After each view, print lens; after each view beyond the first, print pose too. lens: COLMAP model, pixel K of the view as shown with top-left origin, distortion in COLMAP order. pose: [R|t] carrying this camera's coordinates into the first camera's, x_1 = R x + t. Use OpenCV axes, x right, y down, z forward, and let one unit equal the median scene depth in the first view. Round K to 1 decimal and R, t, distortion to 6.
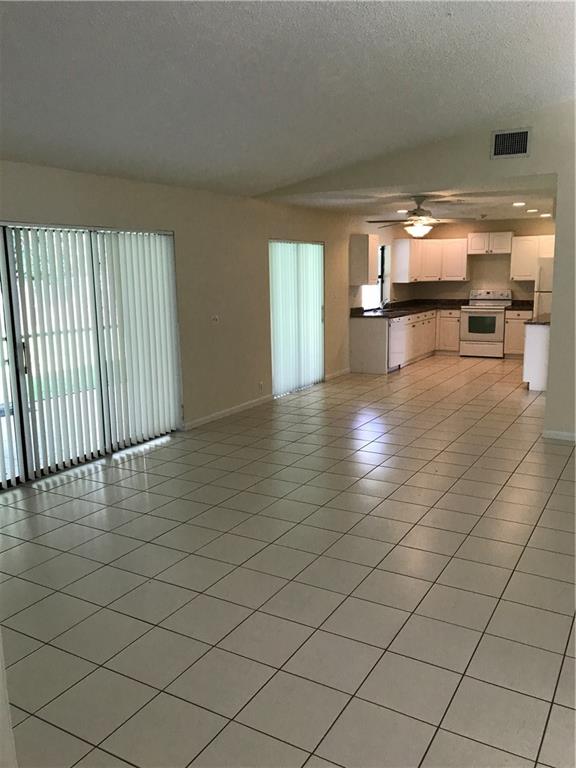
lens RADIAL K [[631.0, 0, 292.8], [0, 631.0, 379.4], [0, 0, 1]] dist [0.034389, -0.026880]
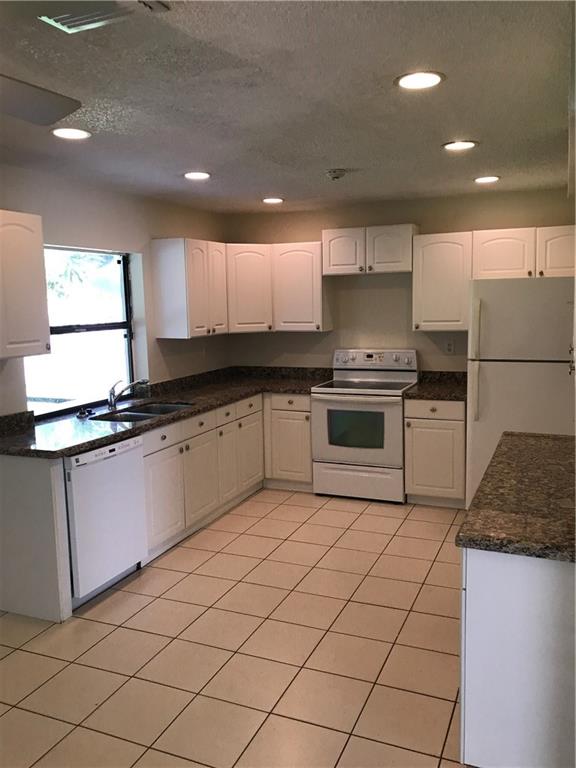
lens RADIAL K [[631.0, 0, 284.0], [0, 631.0, 386.9], [0, 0, 1]] dist [0.034389, -0.026880]
pose [[0.994089, -0.024337, 0.105809, 0.198250], [0.028885, 0.998714, -0.041662, -0.097621], [-0.104659, 0.044472, 0.993513, 0.550312]]
